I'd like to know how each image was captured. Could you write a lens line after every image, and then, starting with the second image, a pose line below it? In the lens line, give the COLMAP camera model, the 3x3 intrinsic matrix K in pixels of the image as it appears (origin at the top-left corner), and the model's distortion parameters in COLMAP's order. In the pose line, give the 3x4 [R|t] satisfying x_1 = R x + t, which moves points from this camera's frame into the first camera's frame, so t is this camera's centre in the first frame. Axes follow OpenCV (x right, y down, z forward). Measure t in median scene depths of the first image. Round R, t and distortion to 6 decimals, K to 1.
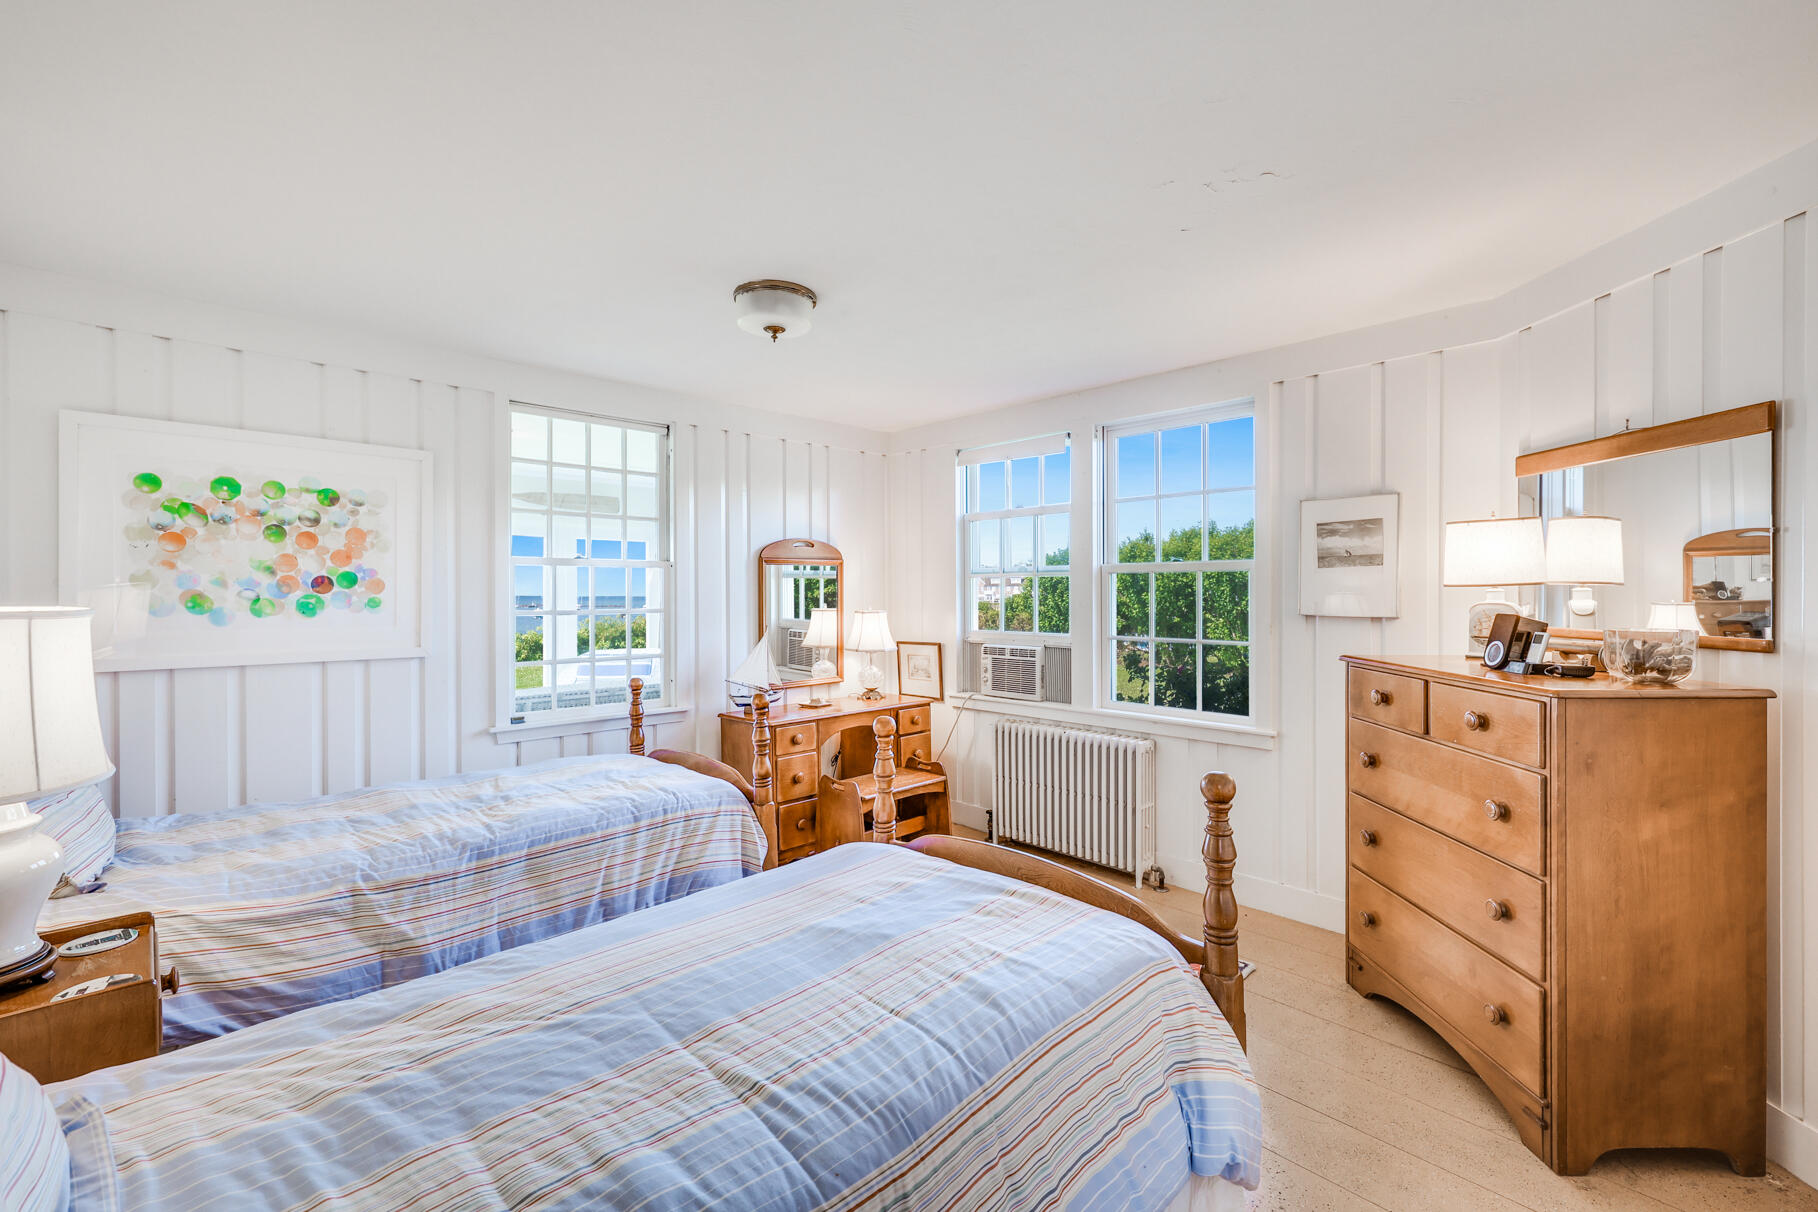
lens RADIAL K [[723.4, 0, 909.6], [0, 723.4, 594.1], [0, 0, 1]] dist [0.000365, 0.000182]
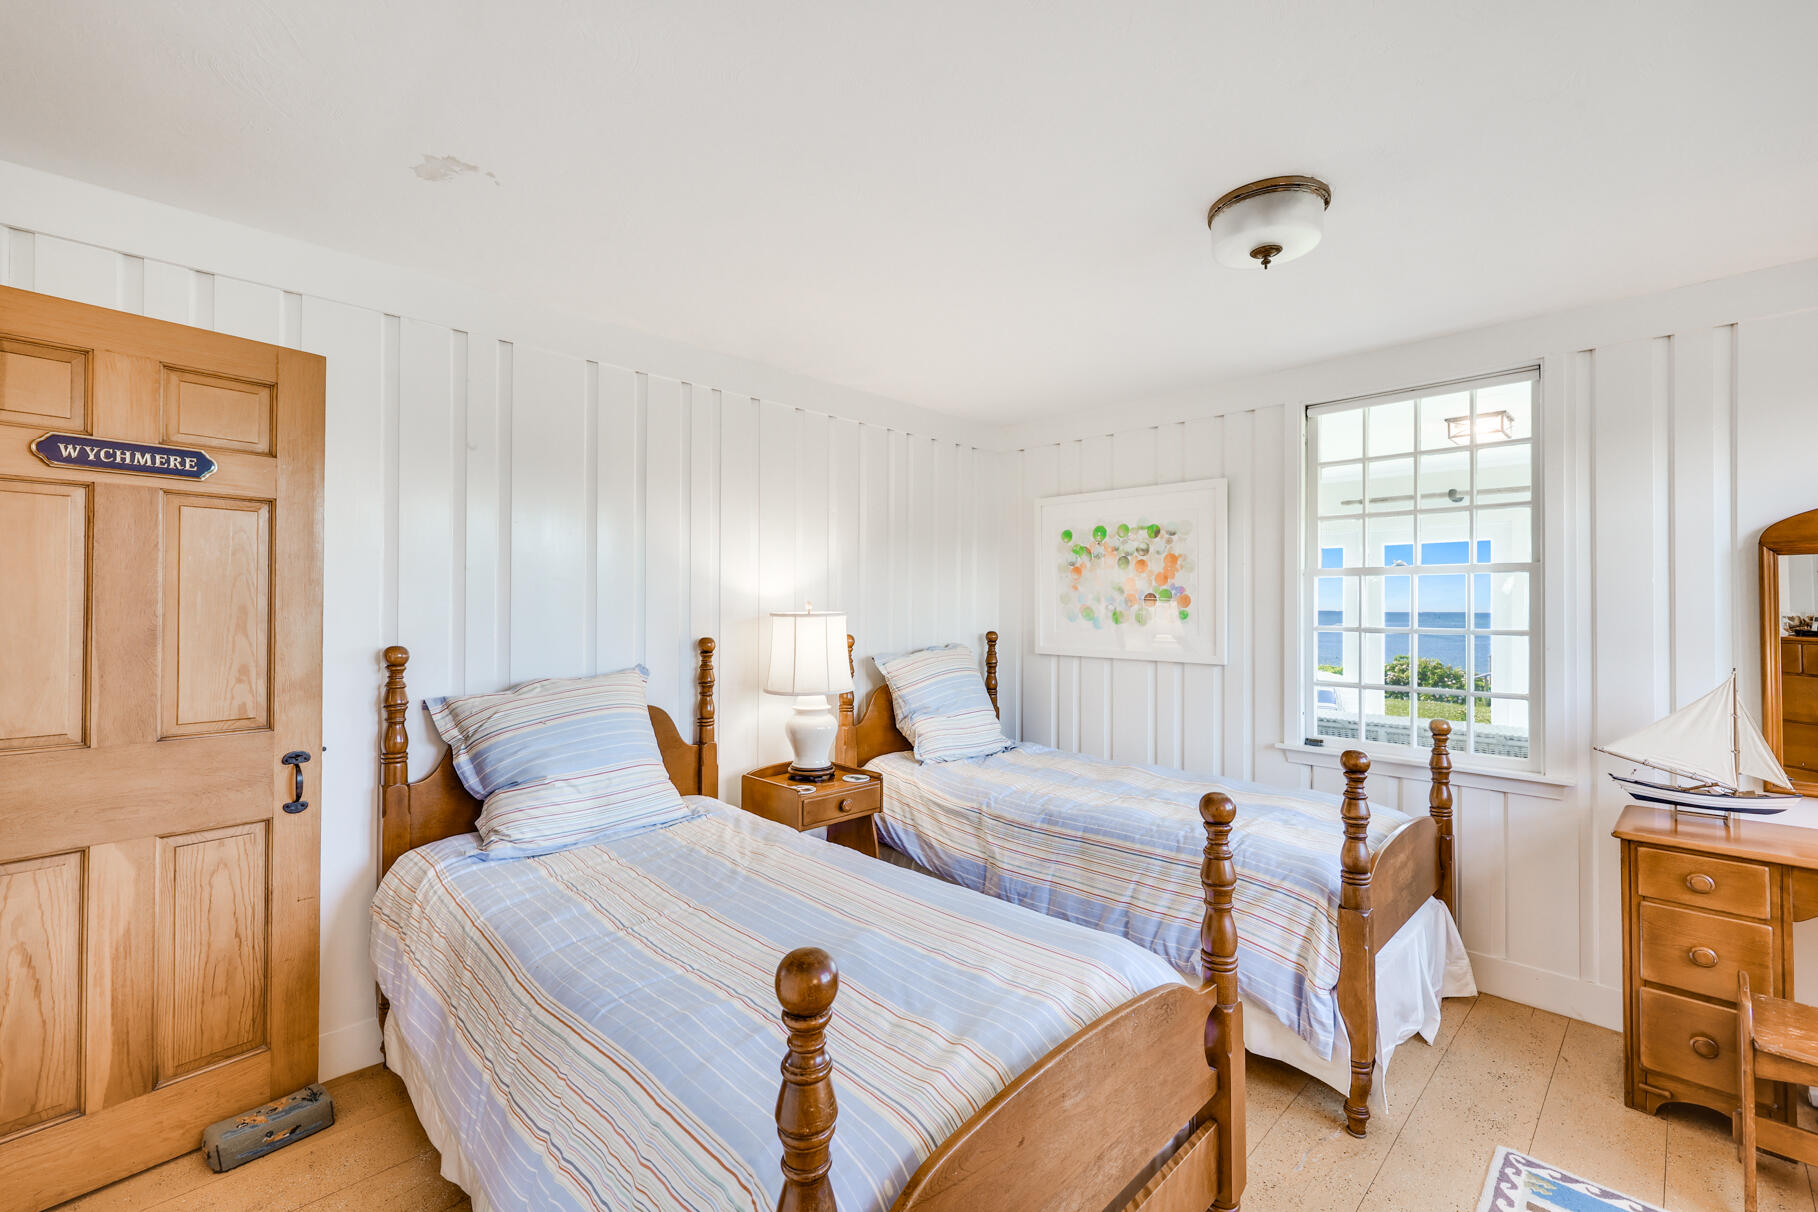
lens RADIAL K [[728.3, 0, 901.2], [0, 728.3, 605.8], [0, 0, 1]] dist [-0.000610, 0.000331]
pose [[0.059759, 0.000702, -0.998213, 0.476337], [-0.004613, 0.999989, 0.000427, -0.001740], [0.998202, 0.004579, 0.059762, 0.519236]]
